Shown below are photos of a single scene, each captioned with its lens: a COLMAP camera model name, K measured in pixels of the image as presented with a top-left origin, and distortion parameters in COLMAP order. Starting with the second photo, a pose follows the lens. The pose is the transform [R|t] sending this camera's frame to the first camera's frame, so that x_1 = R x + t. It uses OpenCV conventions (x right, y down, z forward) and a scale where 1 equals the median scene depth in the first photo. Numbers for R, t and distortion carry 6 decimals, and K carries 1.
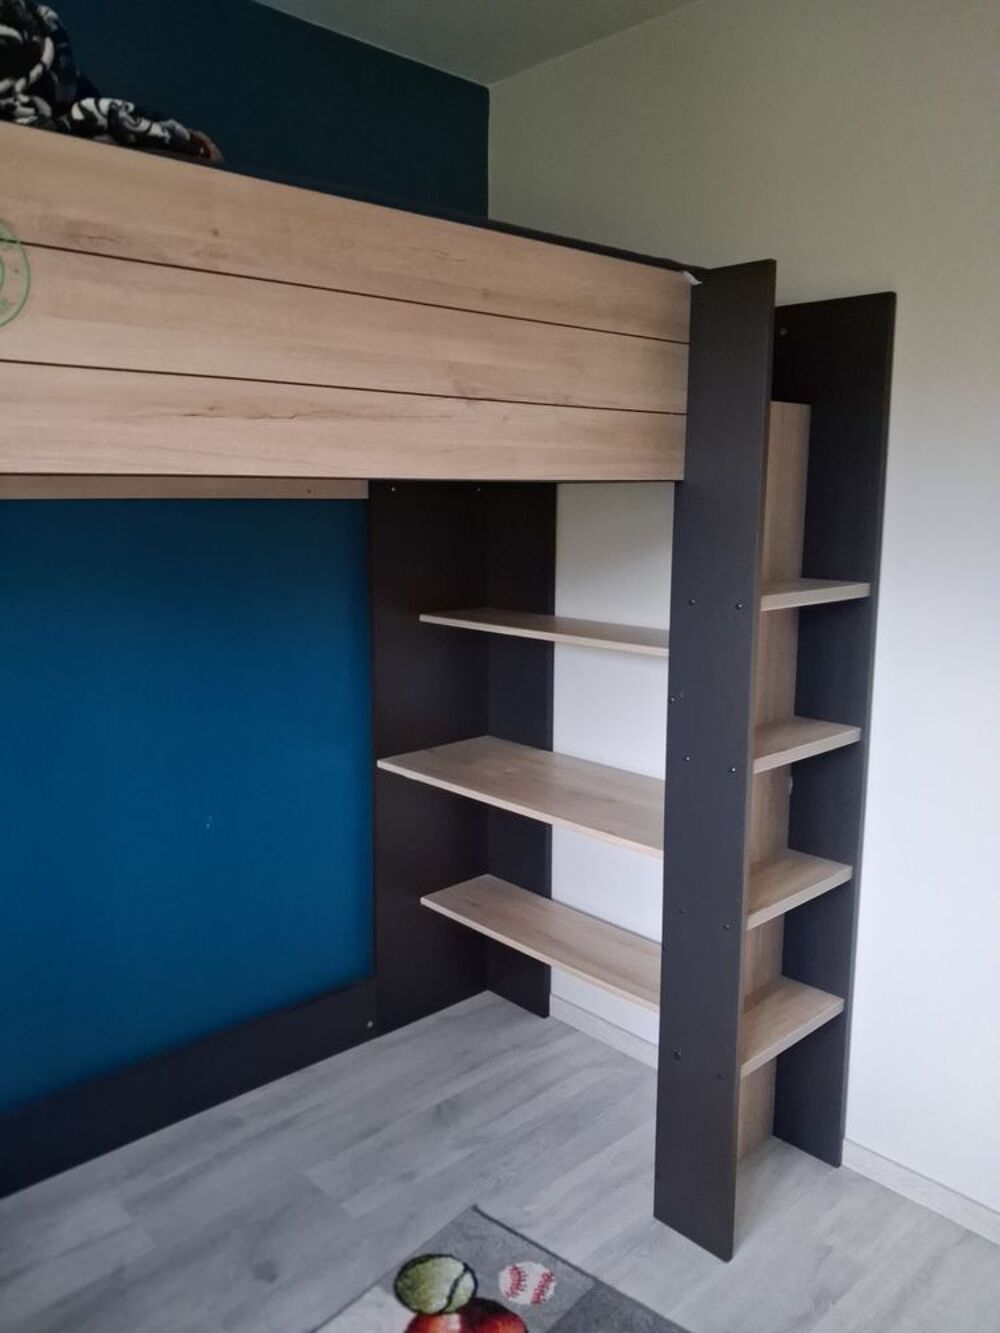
lens RADIAL K [[986.0, 0, 494.8], [0, 986.0, 659.8], [0, 0, 1]] dist [0.004086, 0.002079]
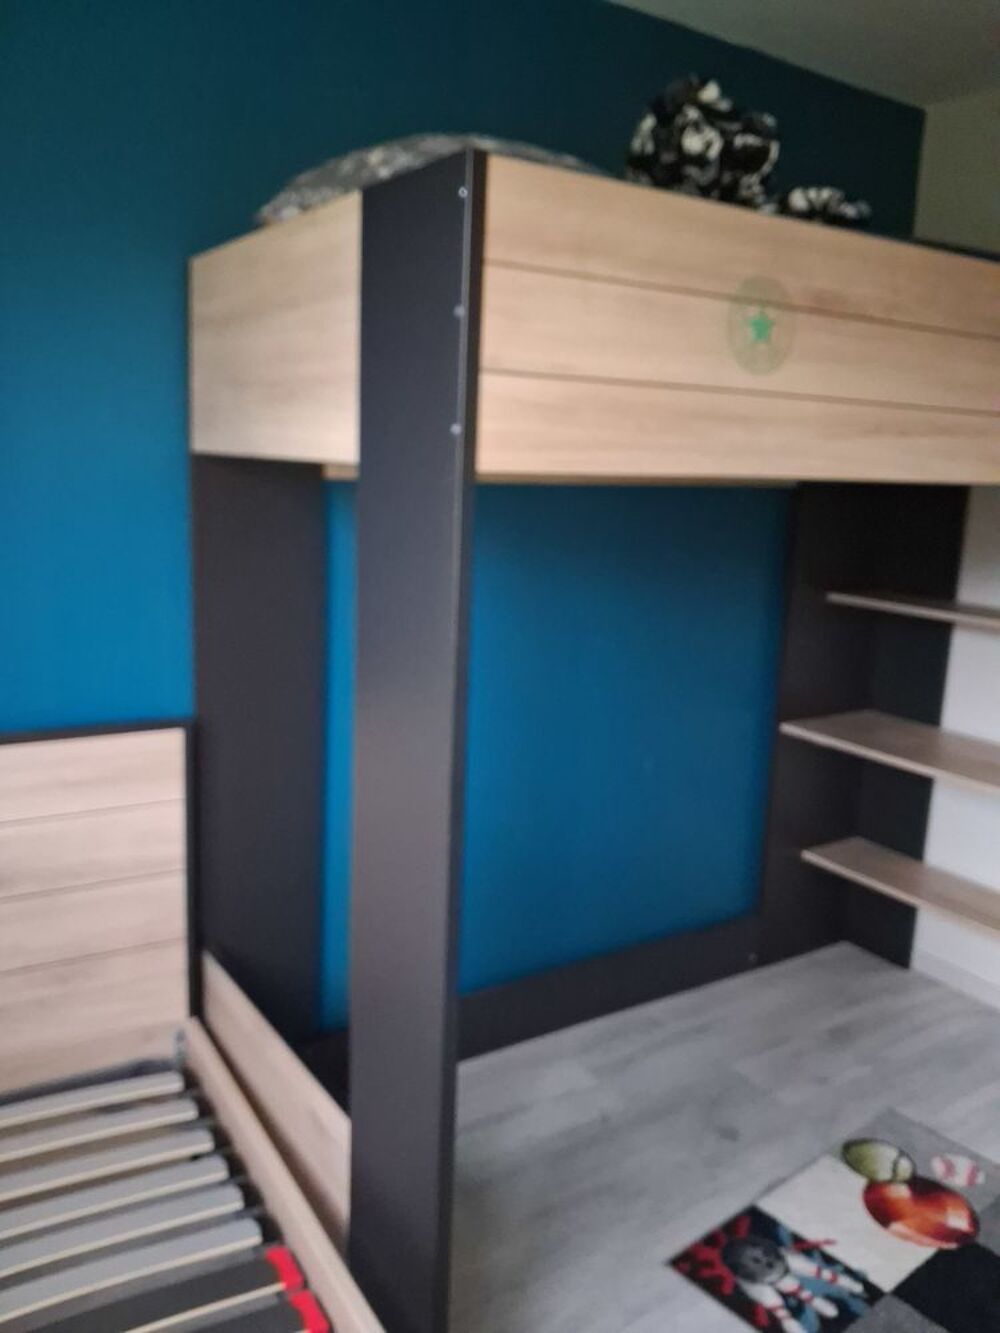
lens RADIAL K [[1022.6, 0, 528.6], [0, 1022.6, 673.9], [0, 0, 1]] dist [0.000099, -0.007011]
pose [[0.987466, 0.068462, -0.142211, -0.299454], [-0.063614, 0.997237, 0.038364, 0.024420], [0.144444, -0.028837, 0.989093, -0.227757]]
